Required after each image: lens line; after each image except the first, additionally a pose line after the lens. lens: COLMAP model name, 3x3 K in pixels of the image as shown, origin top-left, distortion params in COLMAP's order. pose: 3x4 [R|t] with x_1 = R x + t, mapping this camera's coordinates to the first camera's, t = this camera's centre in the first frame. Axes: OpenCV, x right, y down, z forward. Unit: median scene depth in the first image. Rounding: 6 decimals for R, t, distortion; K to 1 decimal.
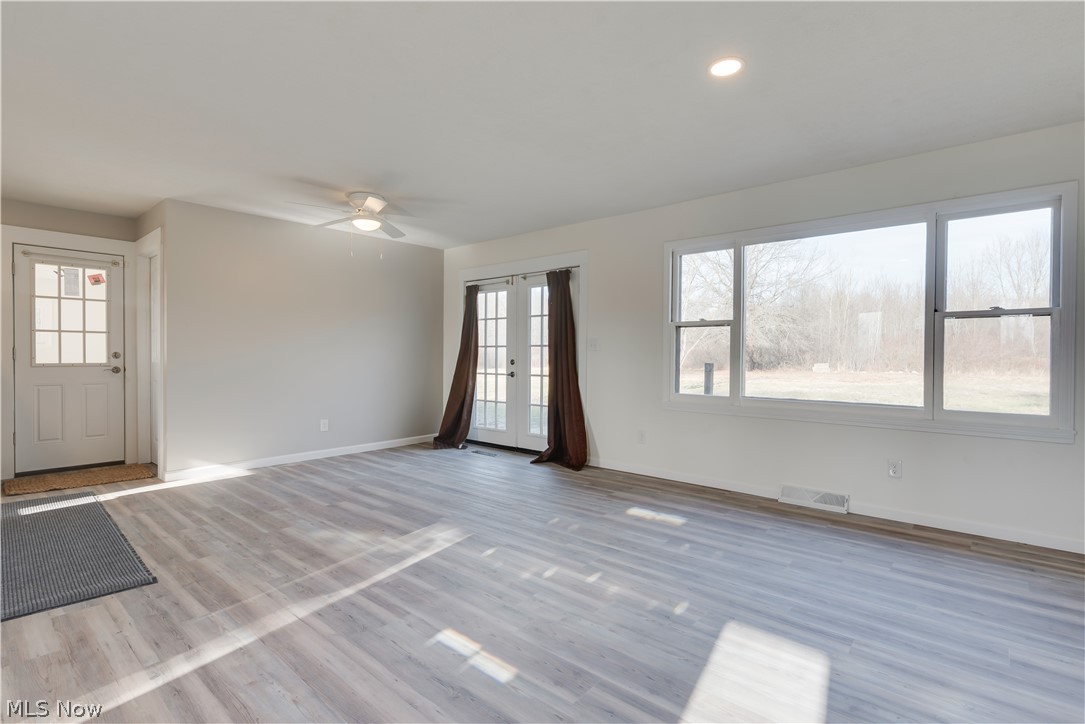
lens RADIAL K [[521.0, 0, 544.9], [0, 521.0, 365.3], [0, 0, 1]] dist [-0.000102, -0.000149]
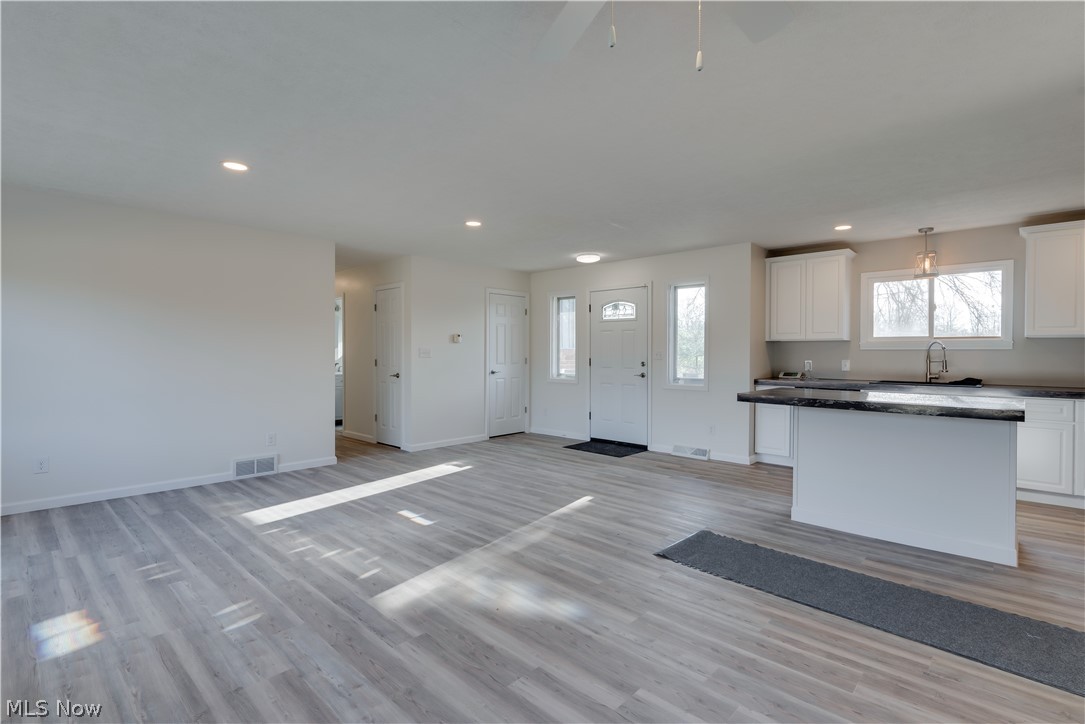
lens RADIAL K [[506.1, 0, 566.0], [0, 506.1, 360.6], [0, 0, 1]] dist [0.000905, -0.000032]
pose [[-0.999913, -0.010673, -0.007799, -0.269814], [-0.010945, 0.999303, 0.035700, -0.053448], [0.007413, 0.035782, -0.999332, 1.169854]]
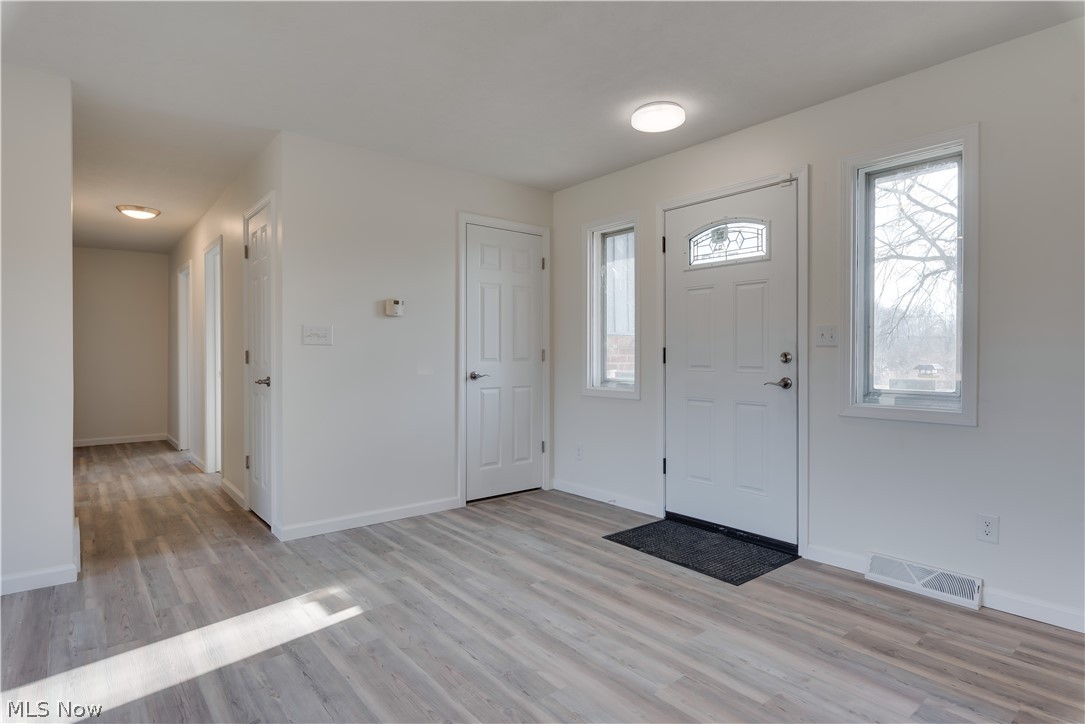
lens RADIAL K [[571.1, 0, 554.6], [0, 571.1, 358.8], [0, 0, 1]] dist [-0.002003, -0.000463]
pose [[-0.989125, -0.008789, 0.146812, -0.316368], [-0.004977, 0.999641, 0.026312, -0.013188], [-0.146991, 0.025295, -0.988814, 0.518560]]
